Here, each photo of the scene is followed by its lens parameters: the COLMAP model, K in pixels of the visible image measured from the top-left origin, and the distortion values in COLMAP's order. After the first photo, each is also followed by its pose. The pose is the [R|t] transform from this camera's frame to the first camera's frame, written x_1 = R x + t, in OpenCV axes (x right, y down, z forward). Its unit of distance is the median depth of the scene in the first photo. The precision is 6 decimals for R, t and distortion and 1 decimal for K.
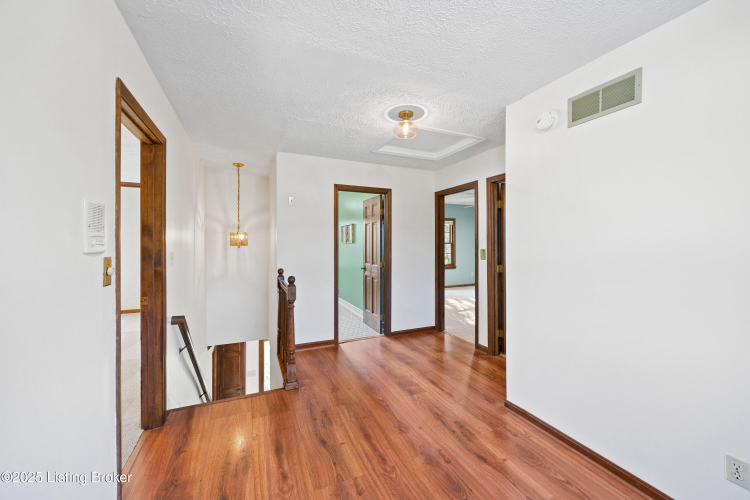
lens RADIAL K [[294.6, 0, 373.7], [0, 294.6, 243.1], [0, 0, 1]] dist [0.000363, 0.000003]
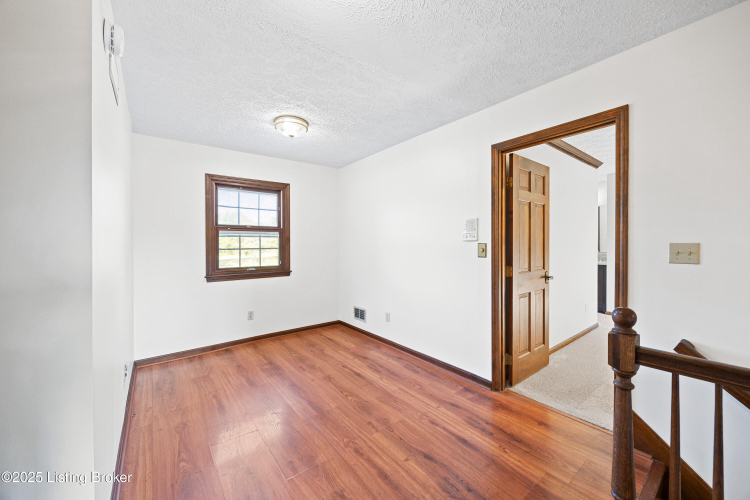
lens RADIAL K [[294.6, 0, 375.4], [0, 294.6, 249.0], [0, 0, 1]] dist [0.000363, 0.000003]
pose [[-0.969312, 0.014423, -0.245411, 0.202877], [0.010417, 0.999791, 0.017615, 0.034871], [0.245613, 0.014518, -0.969259, 1.917884]]
